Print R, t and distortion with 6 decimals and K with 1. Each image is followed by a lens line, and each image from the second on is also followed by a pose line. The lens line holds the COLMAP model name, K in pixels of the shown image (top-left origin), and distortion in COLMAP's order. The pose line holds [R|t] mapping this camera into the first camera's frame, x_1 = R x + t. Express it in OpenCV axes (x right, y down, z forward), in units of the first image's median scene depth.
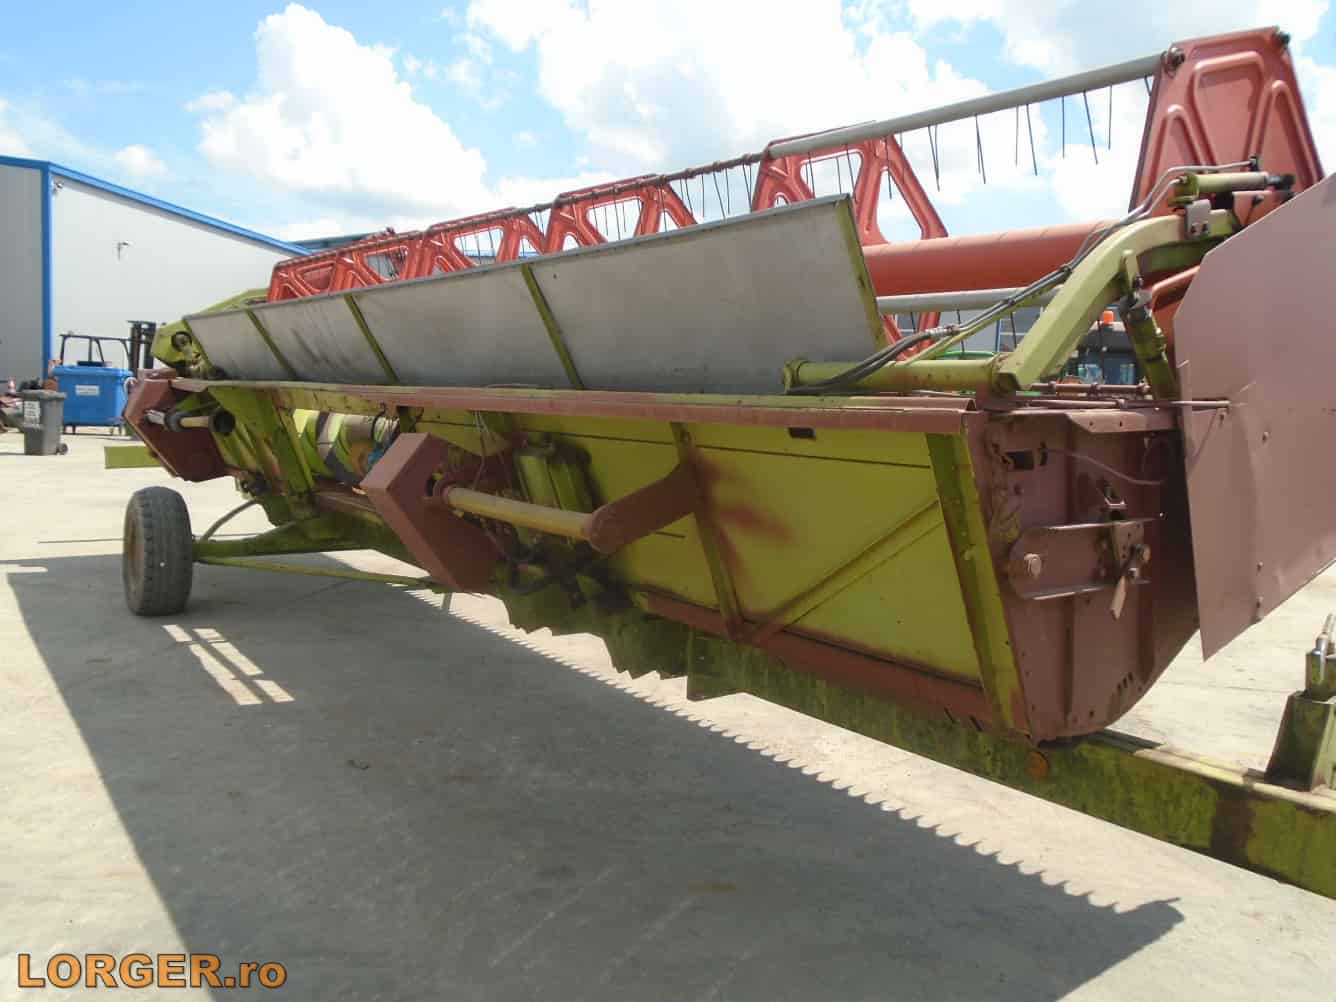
lens RADIAL K [[1016.6, 0, 665.6], [0, 1016.6, 490.5], [0, 0, 1]] dist [-0.003474, -0.009385]
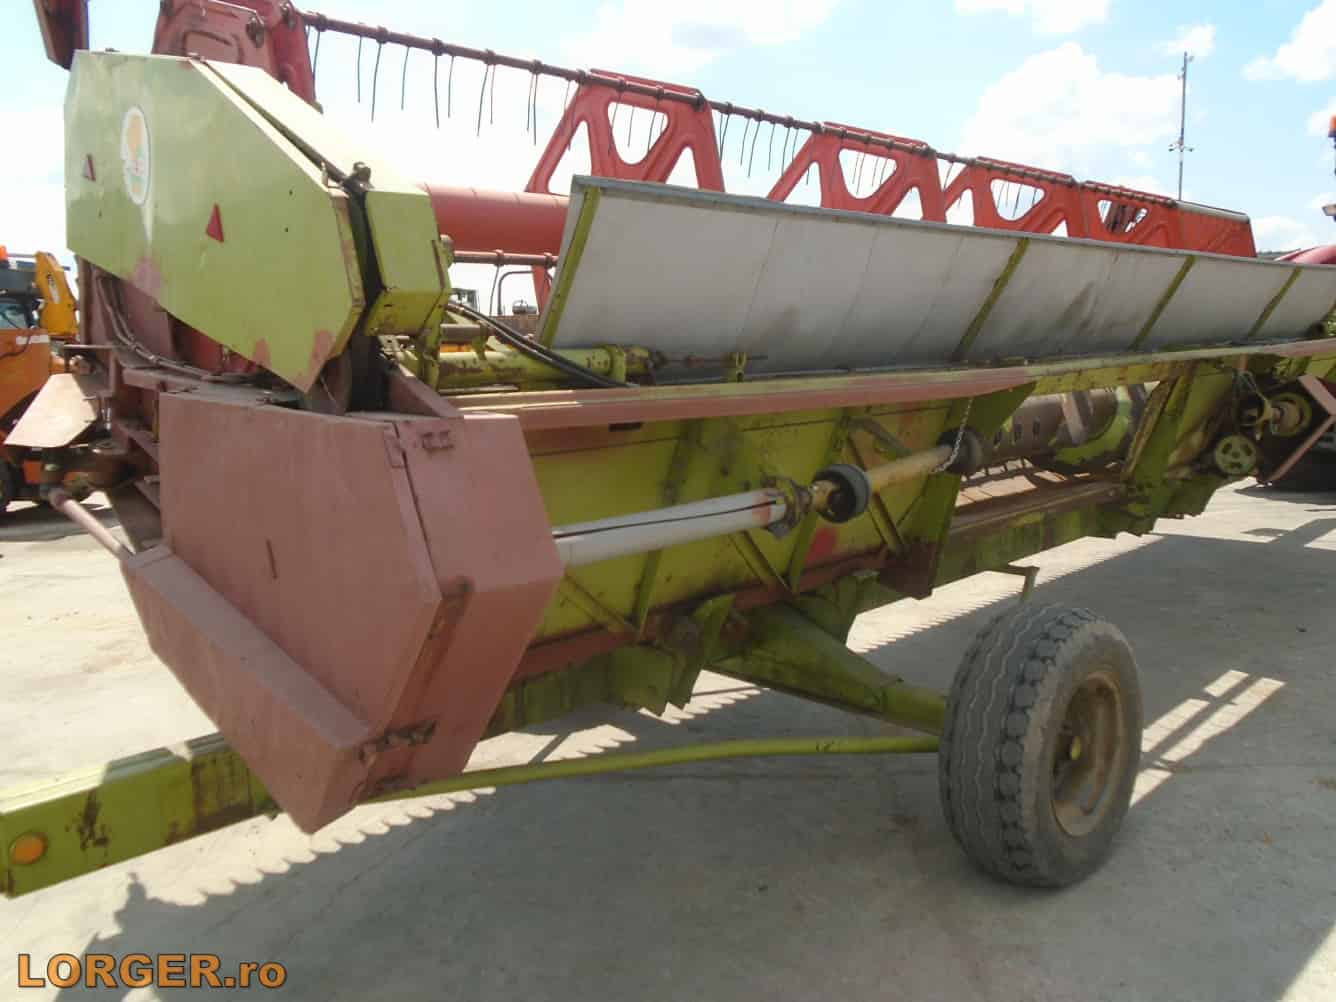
lens RADIAL K [[1016.6, 0, 664.8], [0, 1016.6, 513.1], [0, 0, 1]] dist [-0.003474, -0.009385]
pose [[-0.120680, -0.195767, 0.973197, -1.027423], [0.118056, 0.970574, 0.209879, -0.182225], [-0.985647, 0.140220, -0.094018, 1.344658]]
